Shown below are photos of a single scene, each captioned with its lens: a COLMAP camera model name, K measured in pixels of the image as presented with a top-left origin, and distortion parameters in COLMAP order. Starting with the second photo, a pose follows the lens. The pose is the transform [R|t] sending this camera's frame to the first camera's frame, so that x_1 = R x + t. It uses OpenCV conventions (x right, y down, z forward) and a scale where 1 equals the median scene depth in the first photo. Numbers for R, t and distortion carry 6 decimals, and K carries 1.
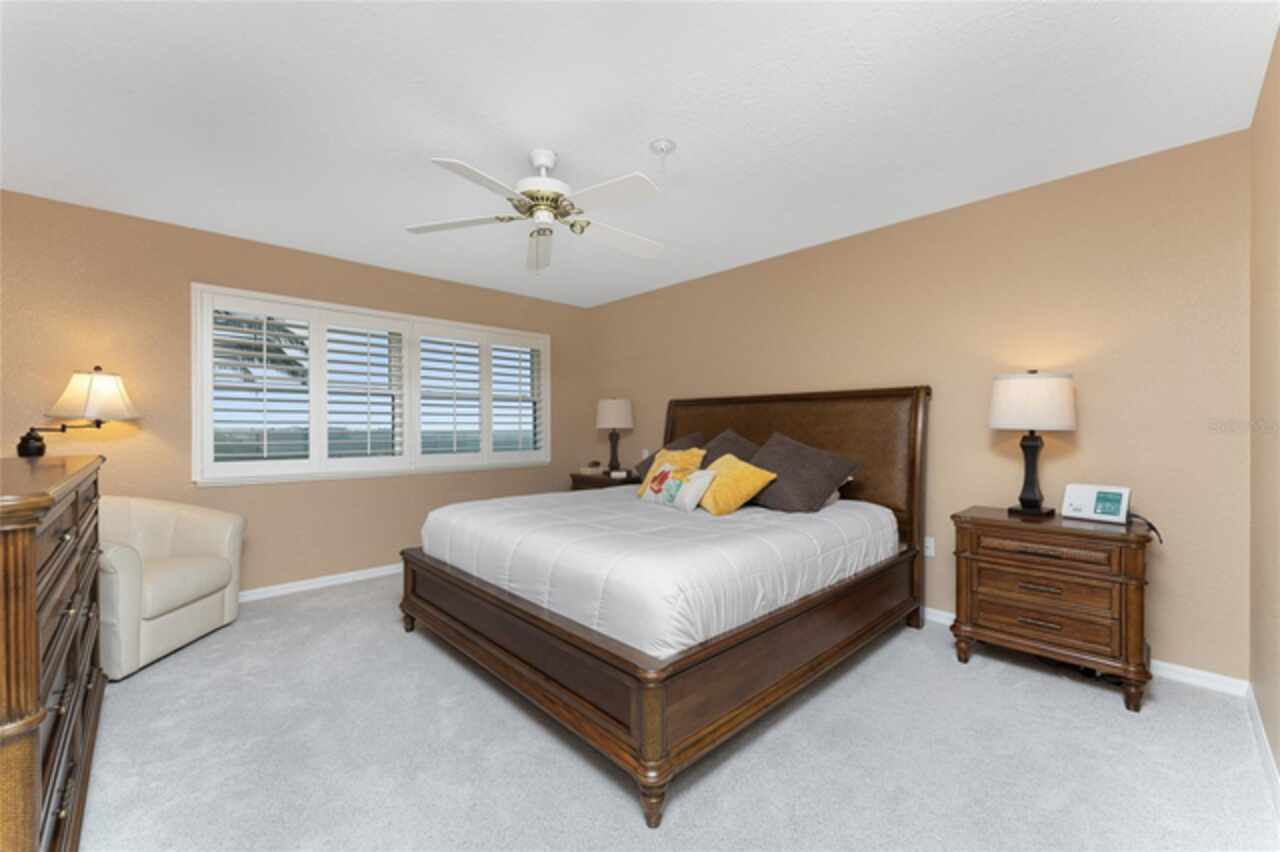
lens RADIAL K [[518.7, 0, 640.0], [0, 518.7, 426.0], [0, 0, 1]] dist [-0.000080, -0.000002]
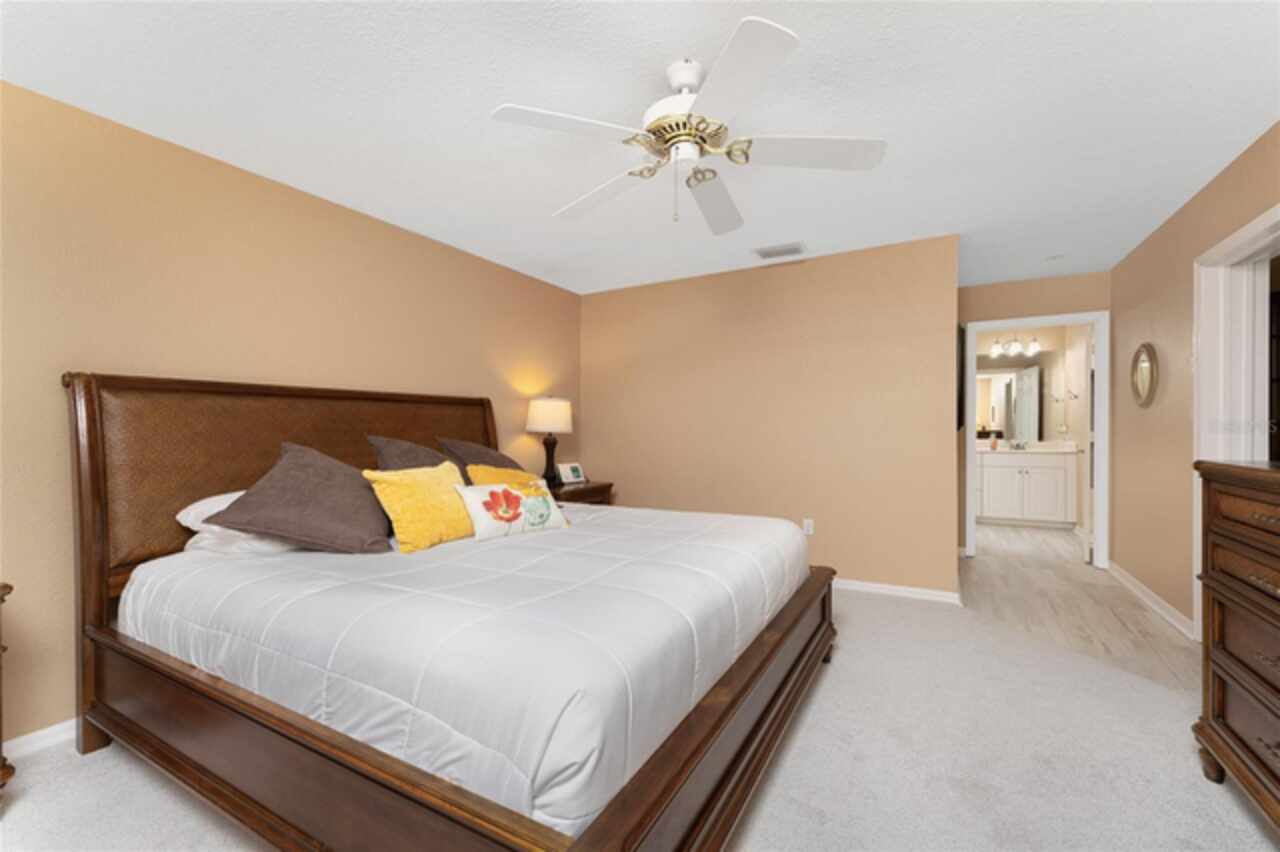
lens RADIAL K [[524.6, 0, 640.0], [0, 524.6, 426.0], [0, 0, 1]] dist [0.000379, 0.000014]
pose [[-0.290856, 0.010706, 0.956707, -0.787421], [0.012174, 0.999898, -0.007488, 0.001699], [-0.956689, 0.009469, -0.290957, 1.116521]]
